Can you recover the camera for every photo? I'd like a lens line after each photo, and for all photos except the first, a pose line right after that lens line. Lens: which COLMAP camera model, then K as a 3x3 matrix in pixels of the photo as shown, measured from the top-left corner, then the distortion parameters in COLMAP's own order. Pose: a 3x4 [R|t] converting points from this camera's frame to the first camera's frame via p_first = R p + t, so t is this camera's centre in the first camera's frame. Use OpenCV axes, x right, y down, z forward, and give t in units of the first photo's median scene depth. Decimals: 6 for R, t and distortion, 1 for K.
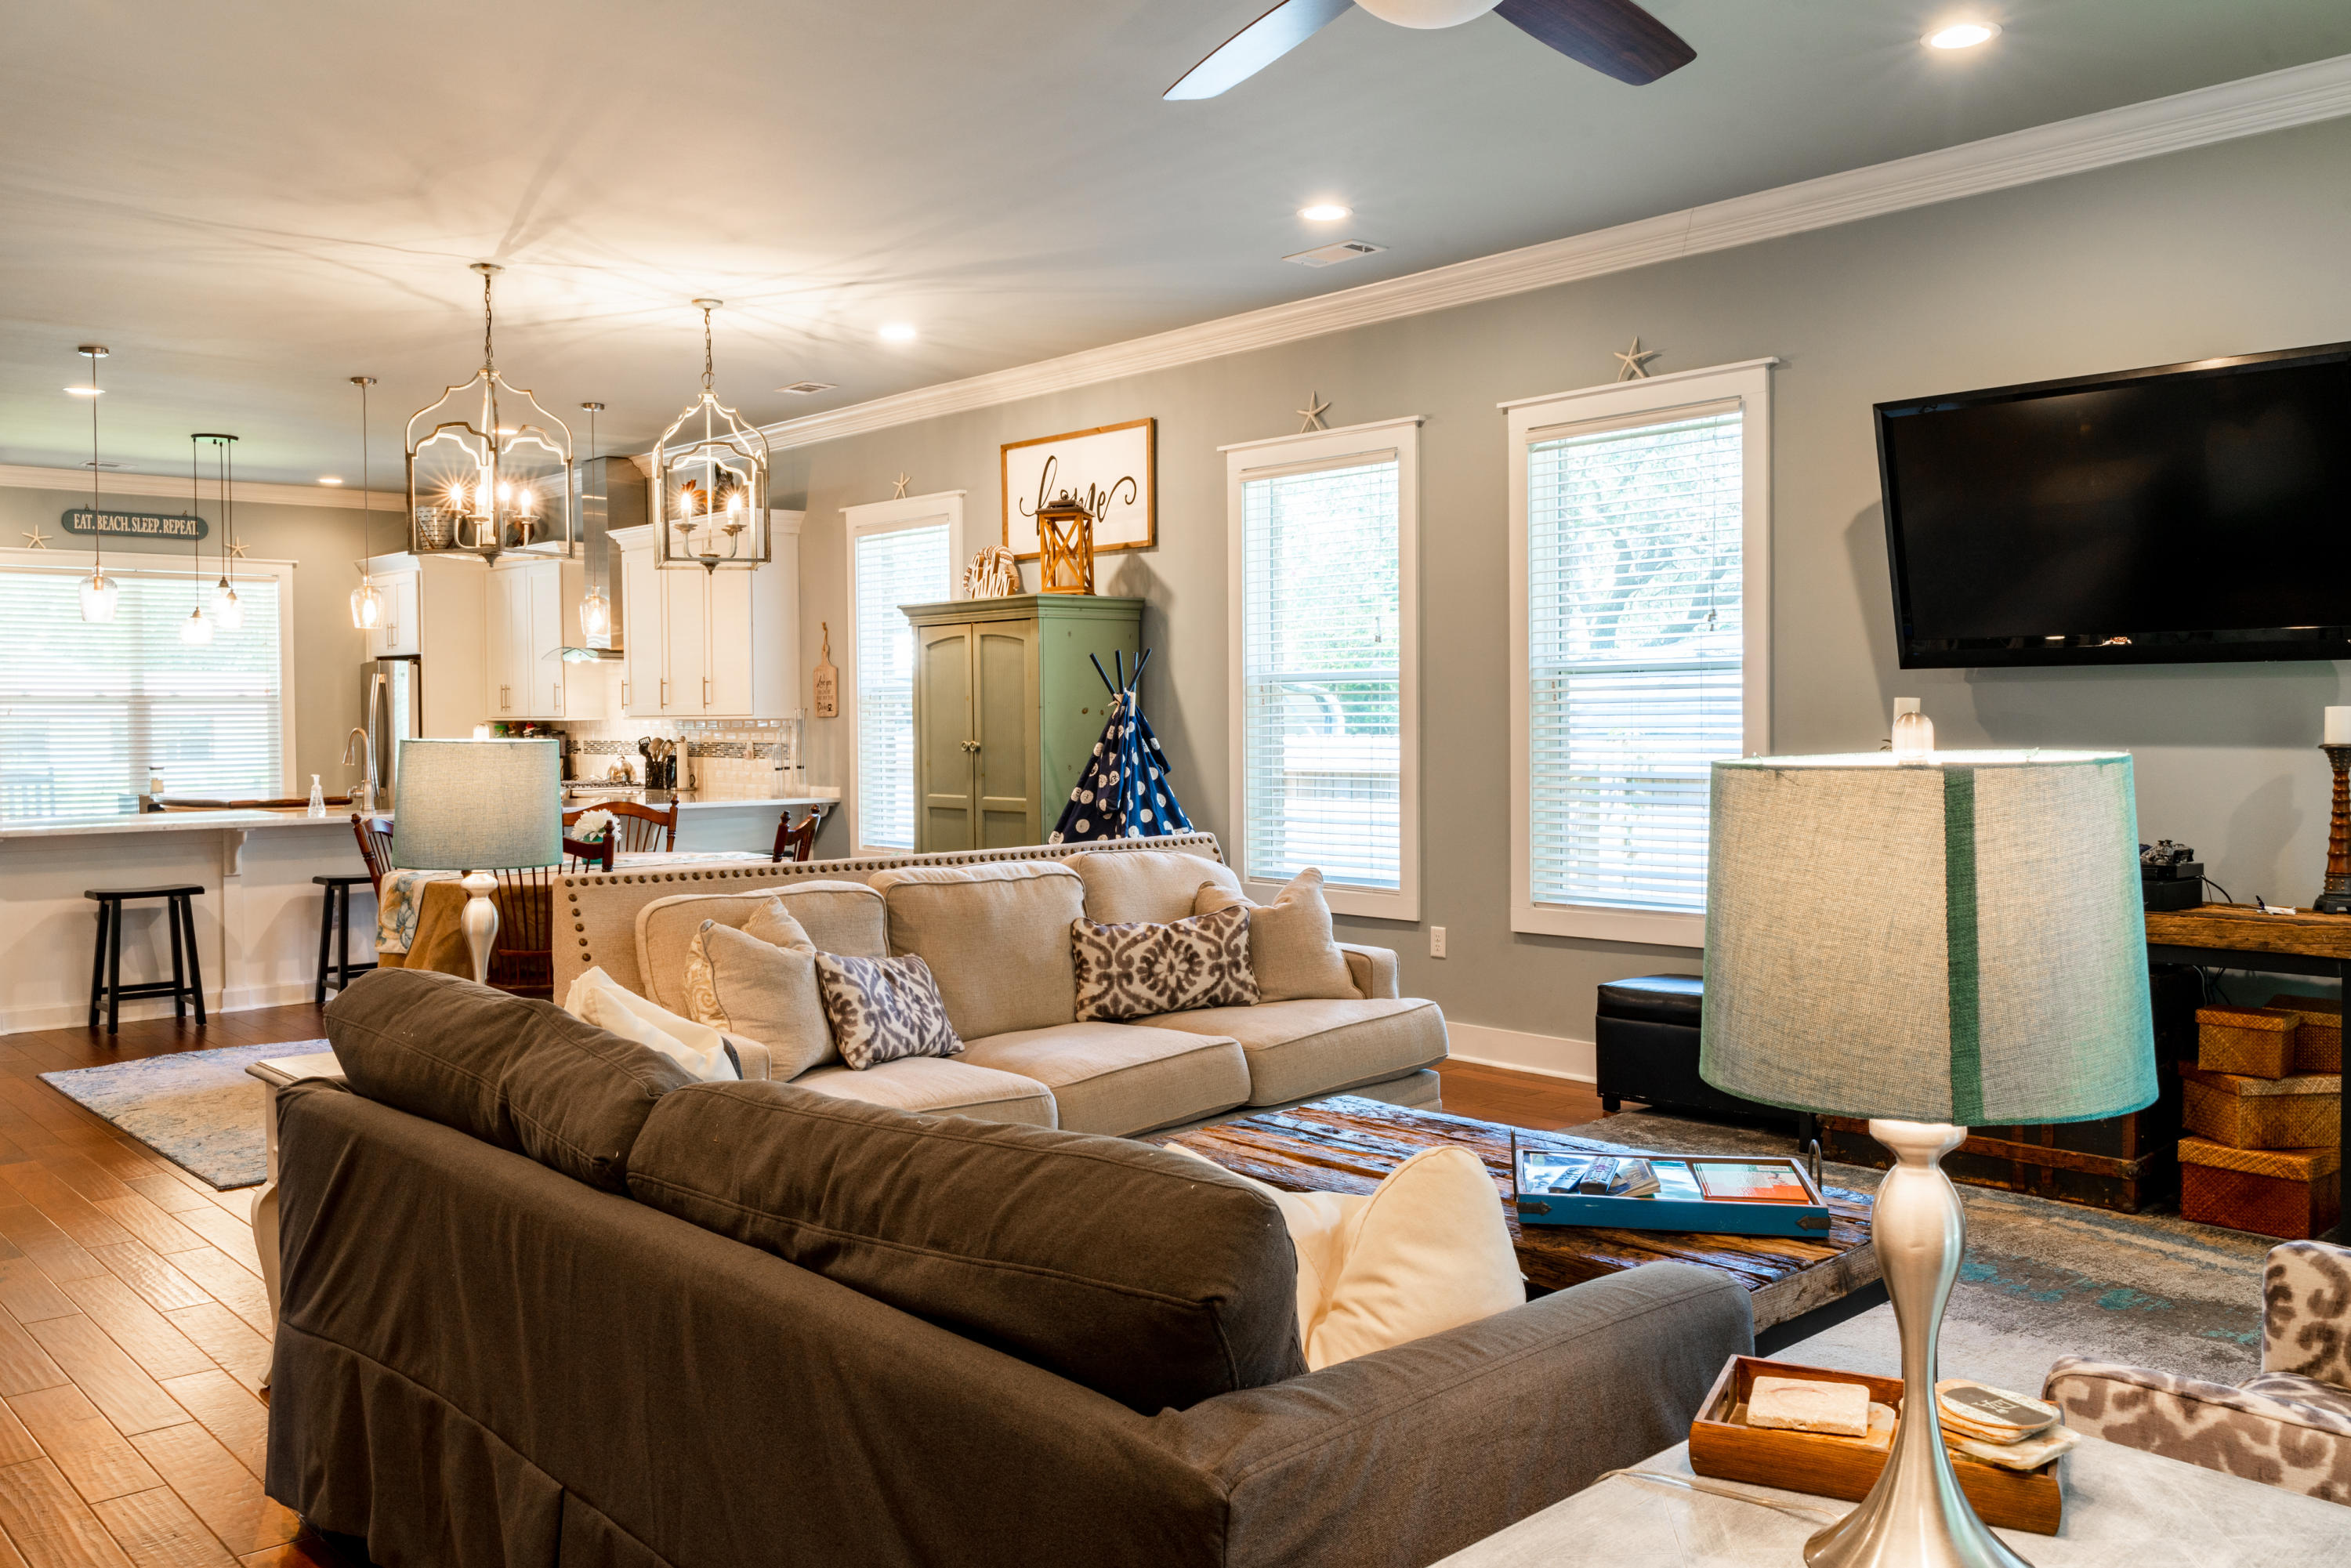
lens RADIAL K [[1879.7, 0, 1173.1], [0, 1879.7, 754.3], [0, 0, 1]] dist [0.000728, -0.001716]
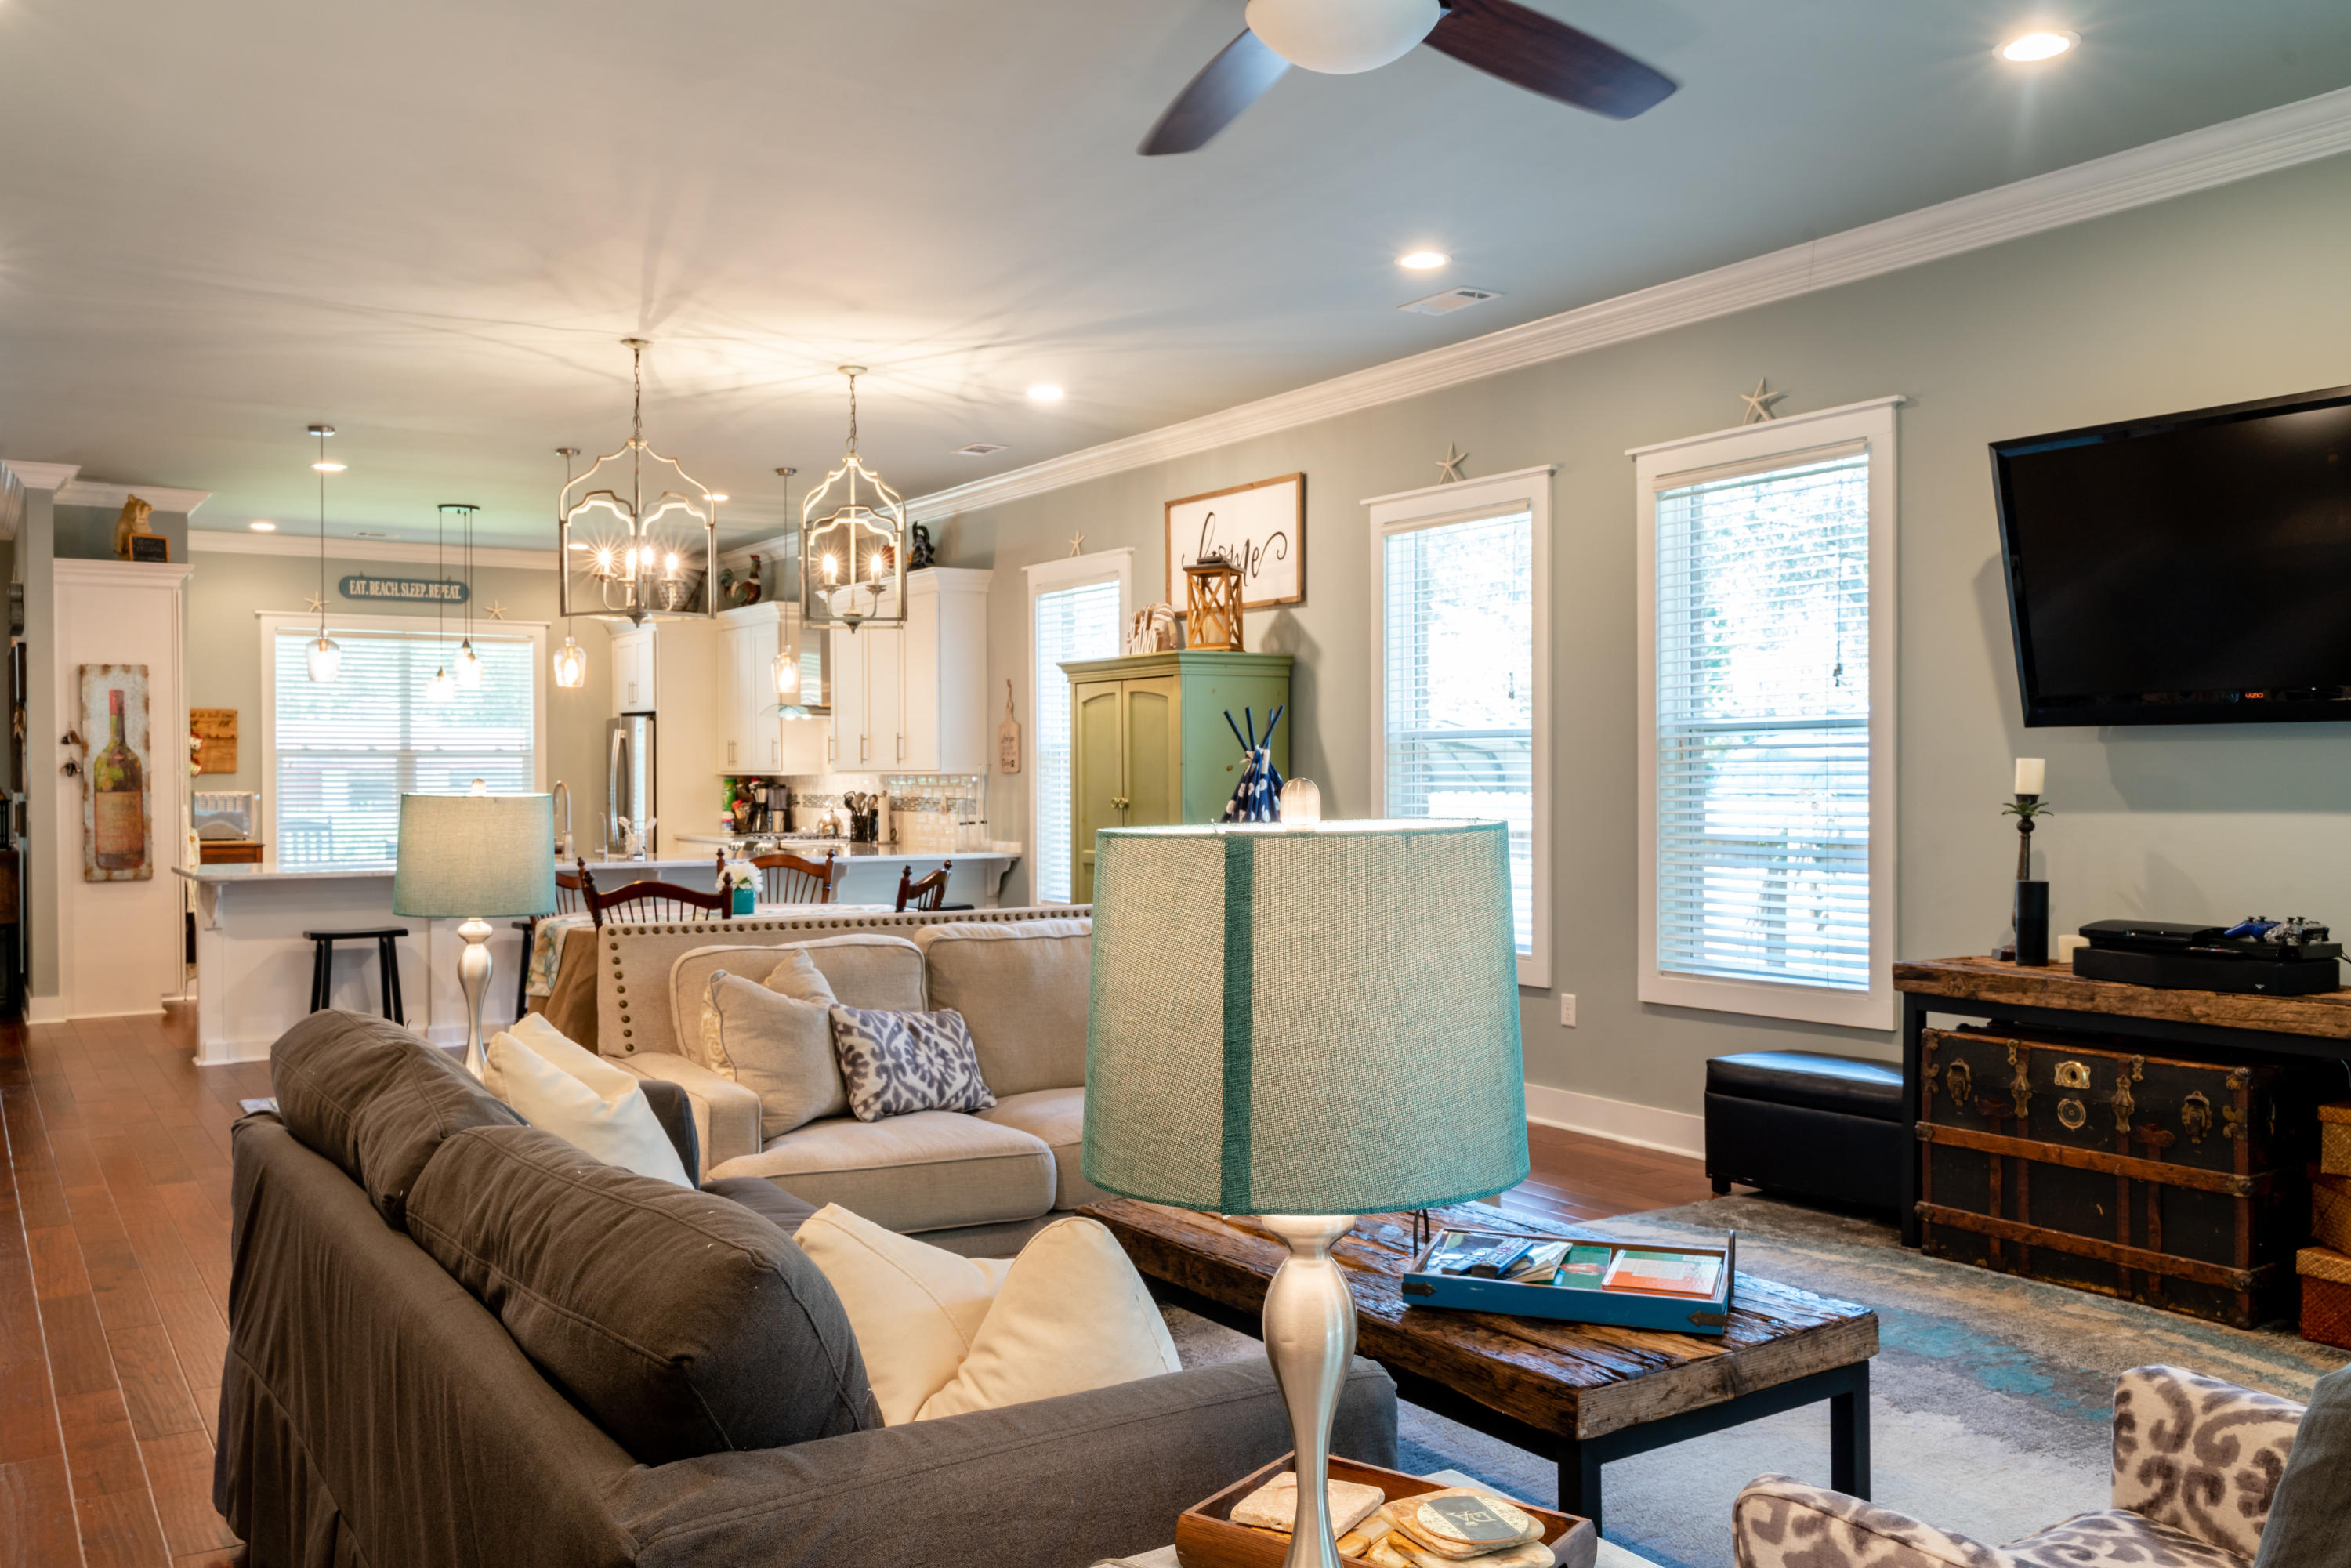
lens RADIAL K [[1896.7, 0, 1175.5], [0, 1896.7, 784.0], [0, 0, 1]] dist [0.000940, -0.002305]
pose [[0.987193, 0.005920, -0.159420, 0.101144], [-0.008157, 0.999877, -0.013387, -0.001279], [0.159321, 0.014516, 0.987120, 0.008543]]
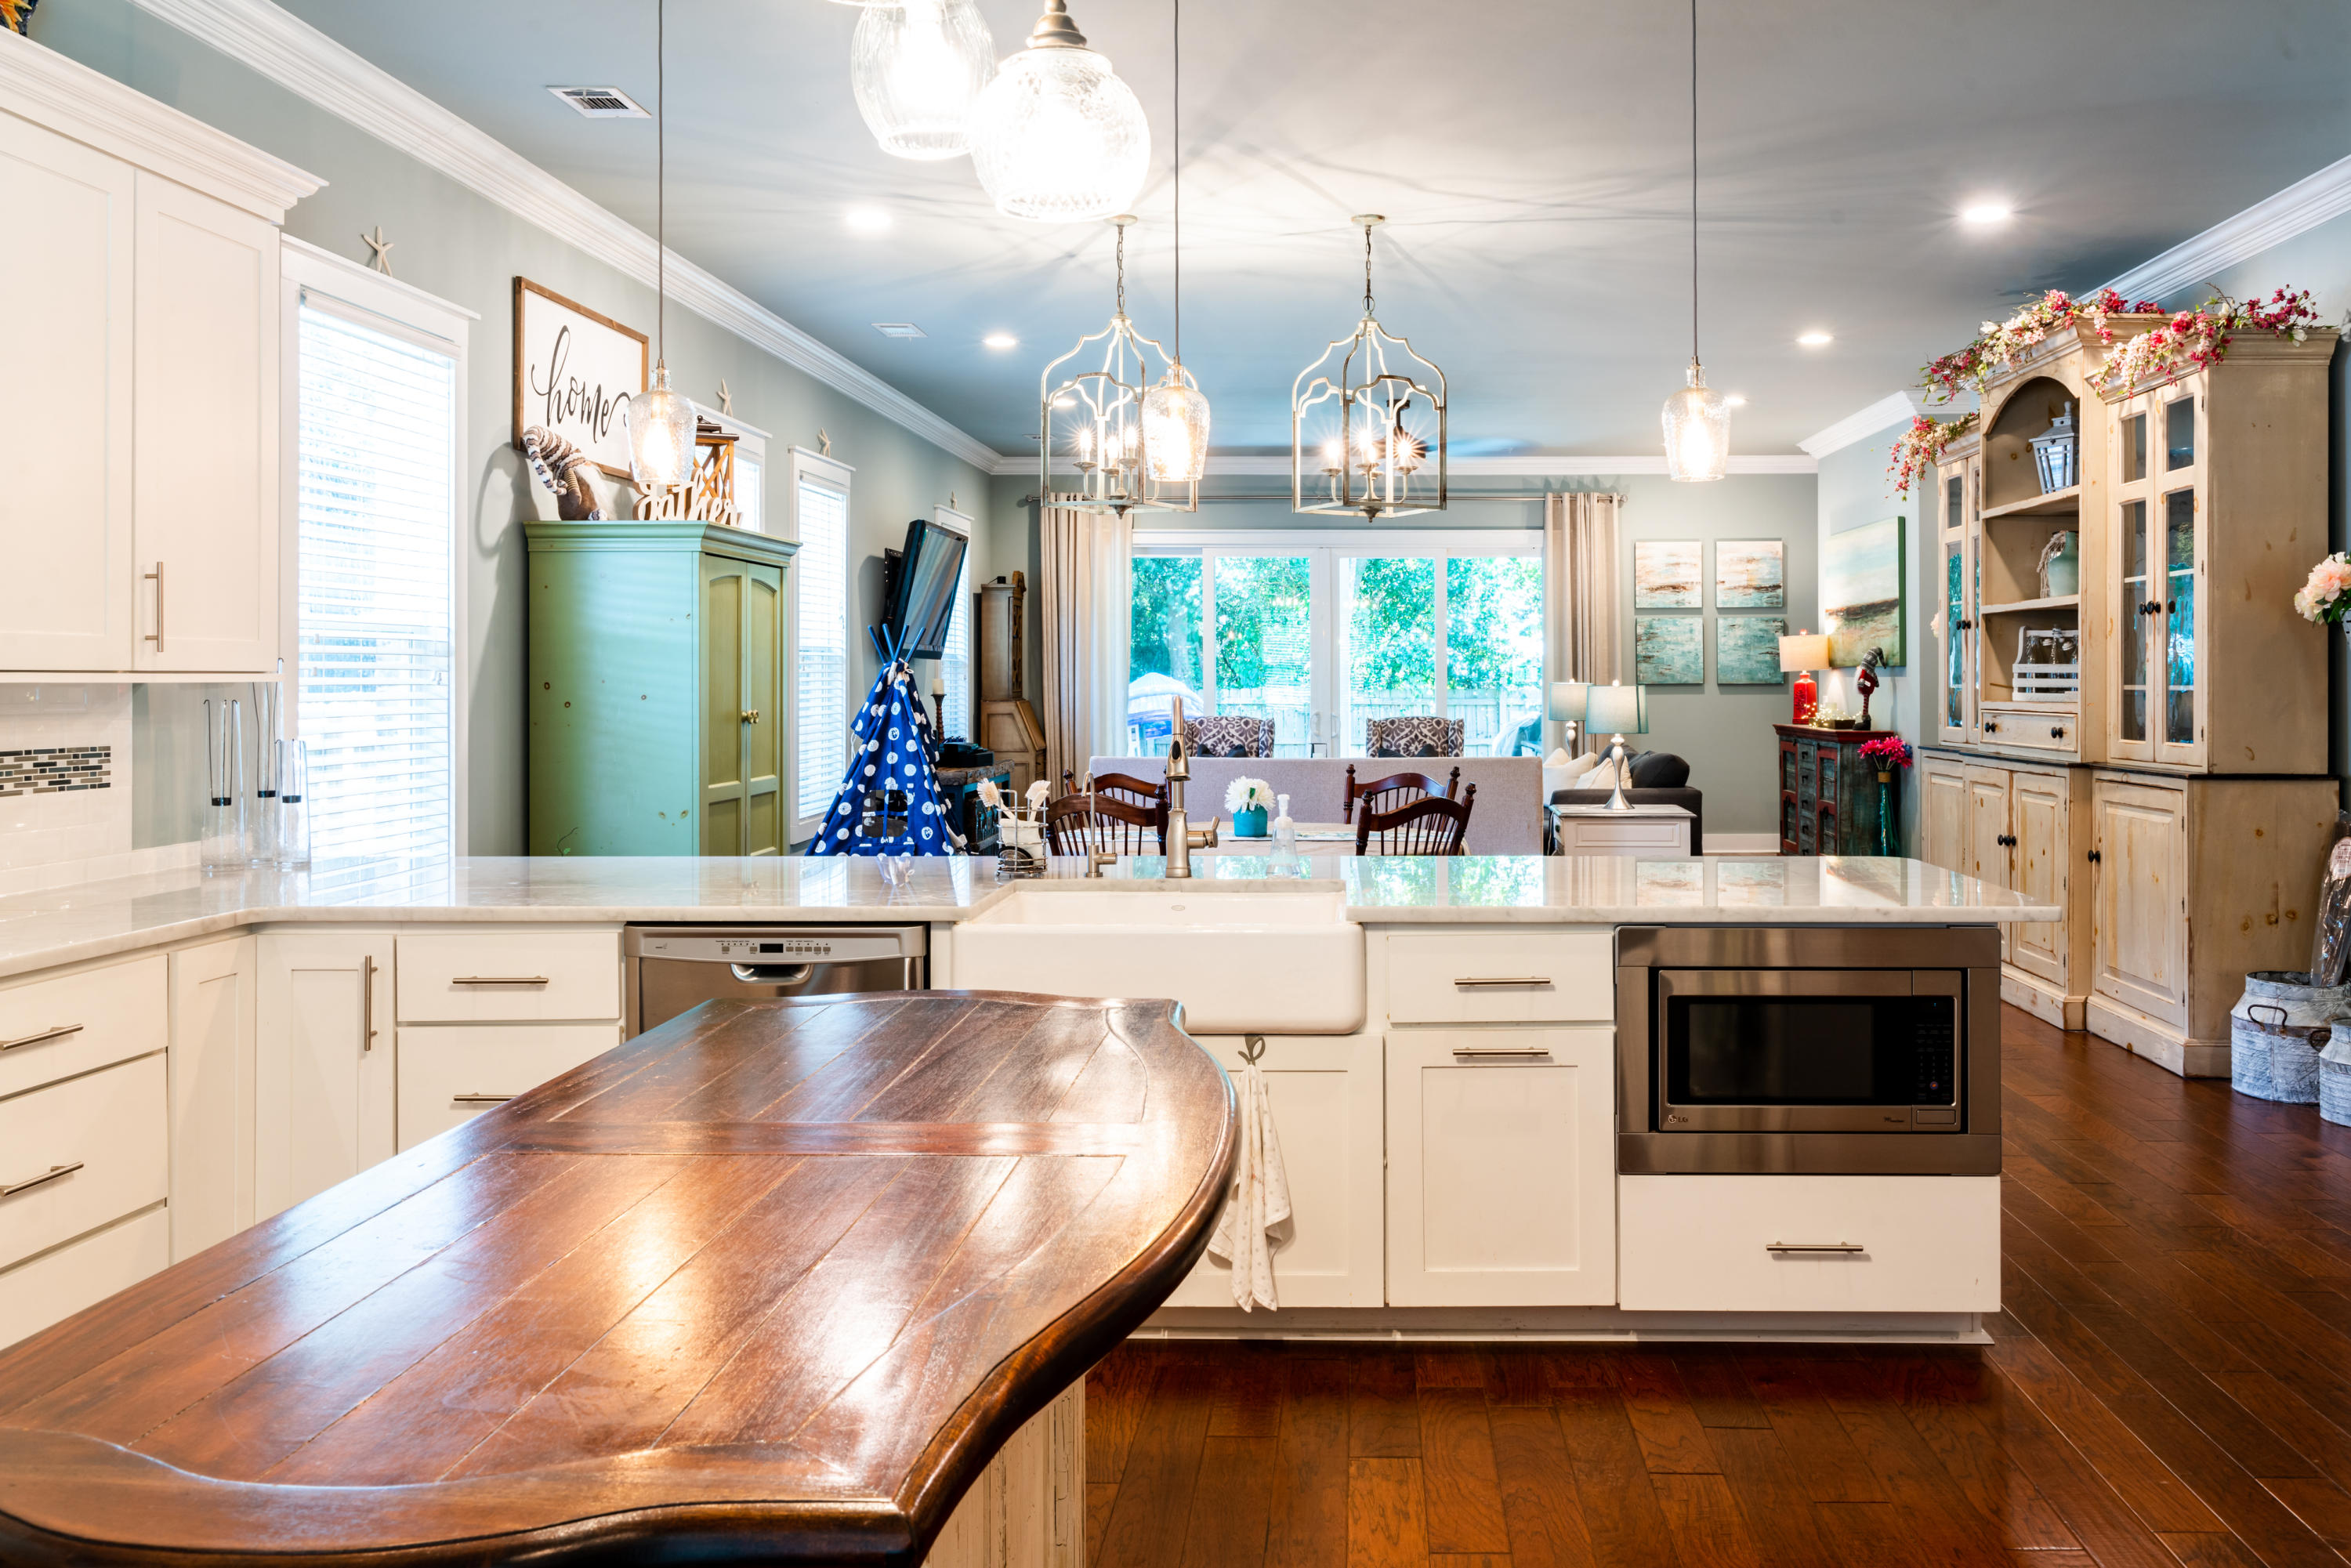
lens RADIAL K [[1939.4, 0, 1338.6], [0, 1939.4, 651.2], [0, 0, 1]] dist [-0.000734, 0.000021]
pose [[-0.735004, 0.019144, 0.677793, -1.033981], [0.021511, 0.999757, -0.004911, -0.027976], [-0.677722, 0.010971, -0.735237, 1.754957]]
